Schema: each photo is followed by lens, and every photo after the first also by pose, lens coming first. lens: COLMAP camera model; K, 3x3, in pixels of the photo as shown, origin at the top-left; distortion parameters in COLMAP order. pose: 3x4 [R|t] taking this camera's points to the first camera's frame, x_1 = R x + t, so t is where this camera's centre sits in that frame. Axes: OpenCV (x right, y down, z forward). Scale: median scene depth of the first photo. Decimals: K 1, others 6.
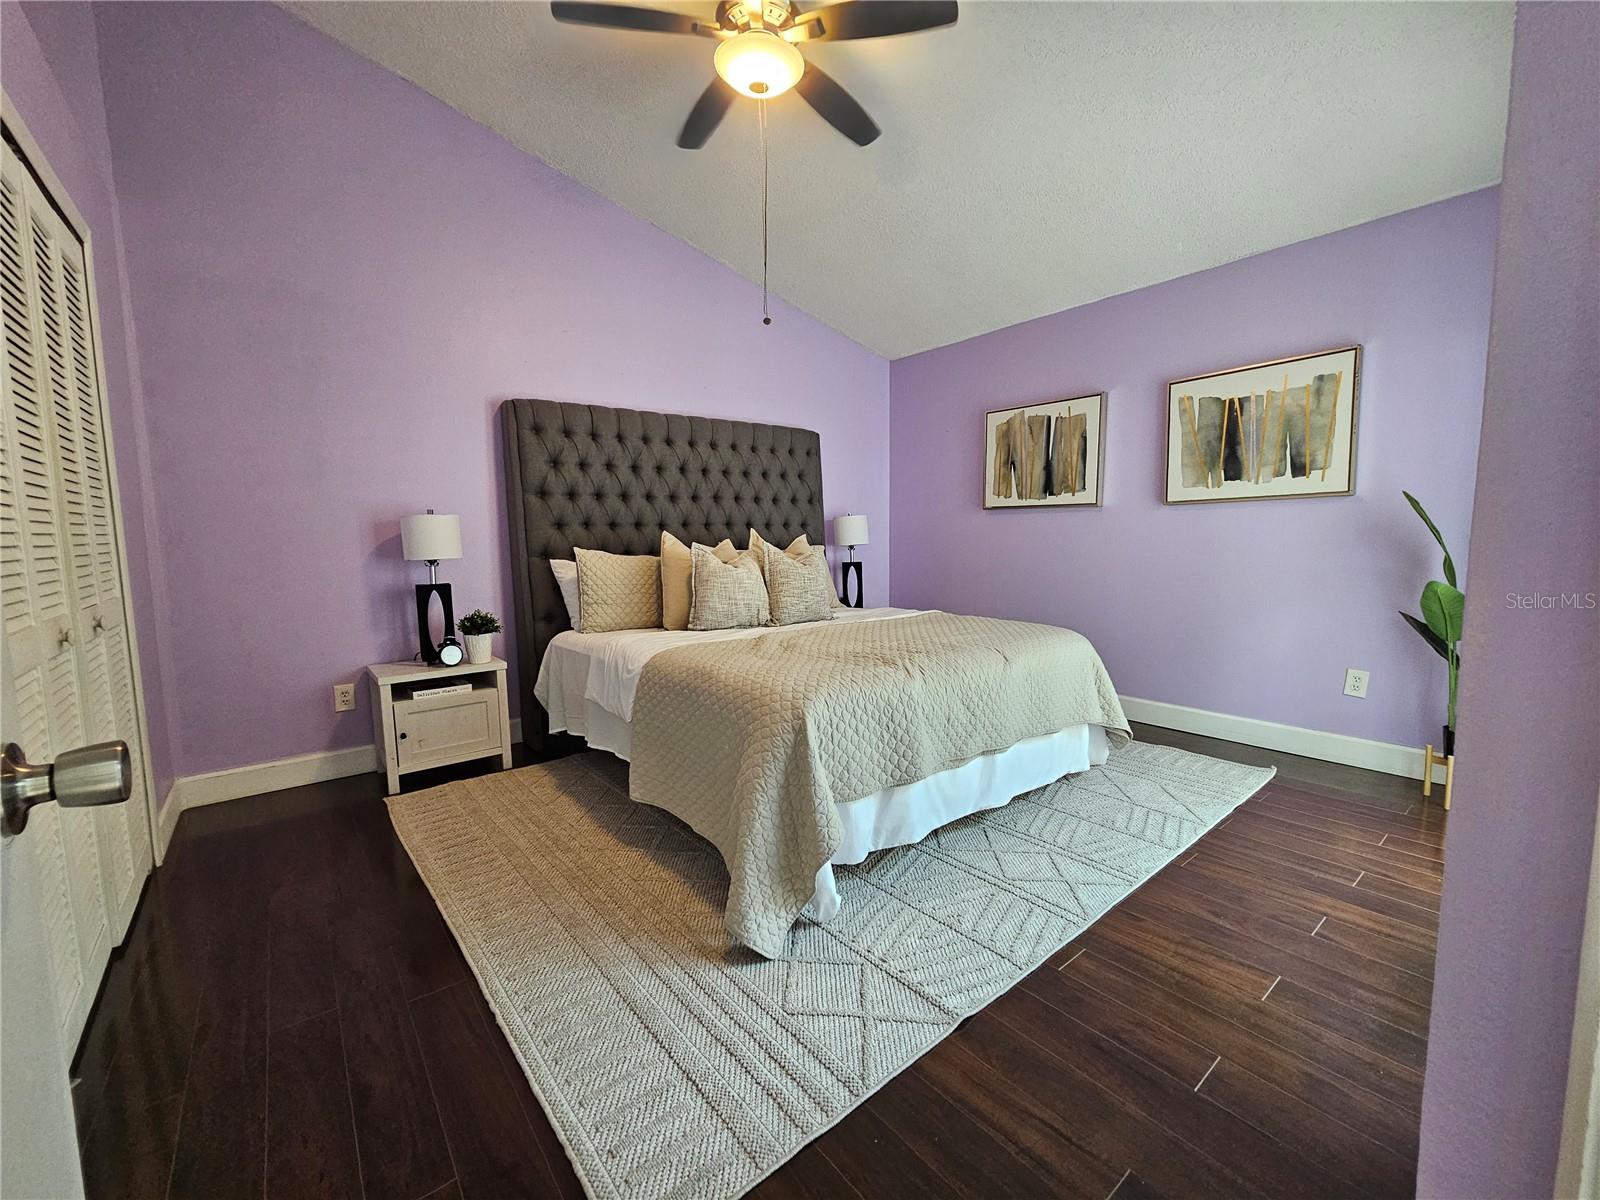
lens RADIAL K [[656.7, 0, 799.0], [0, 656.7, 601.4], [0, 0, 1]] dist [-0.001310, 0.000302]
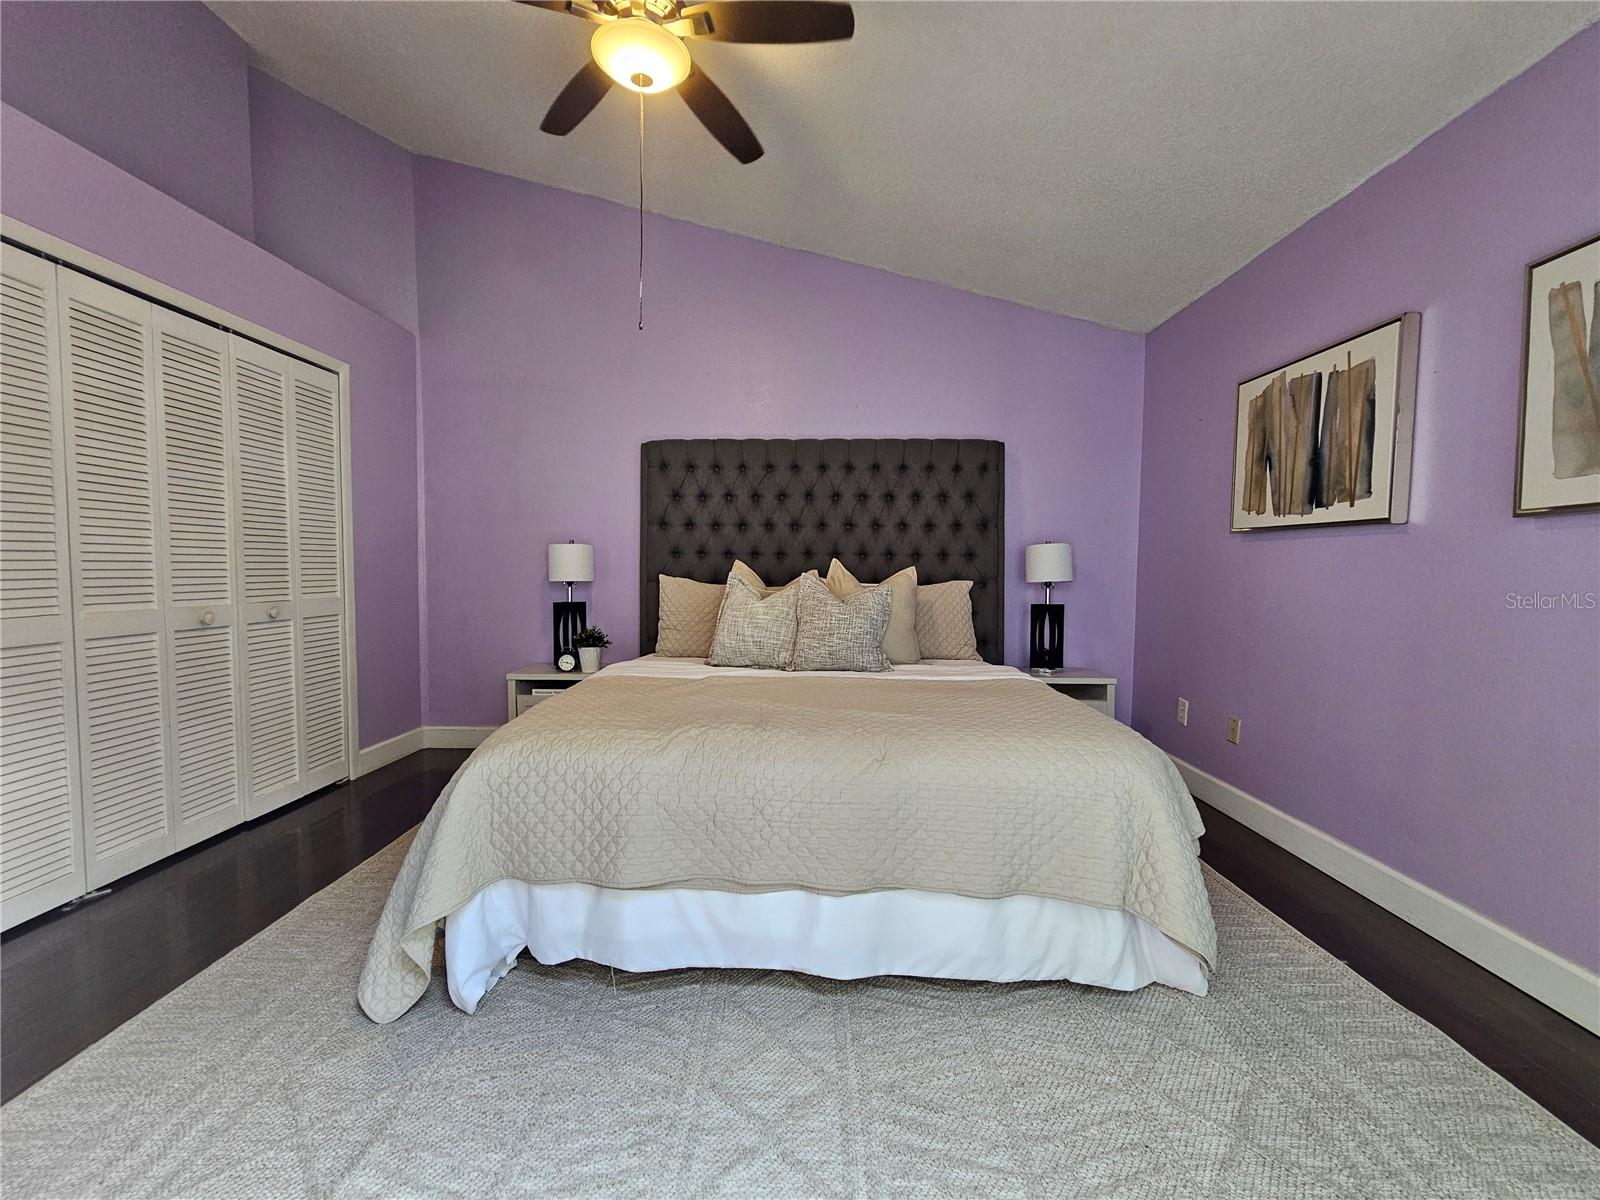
lens RADIAL K [[656.7, 0, 800.4], [0, 656.7, 599.1], [0, 0, 1]] dist [-0.001310, 0.000302]
pose [[0.768318, 0.048205, -0.638251, 0.426046], [-0.081566, 0.996404, -0.022933, -0.030686], [0.634850, 0.069679, 0.769487, 0.277543]]
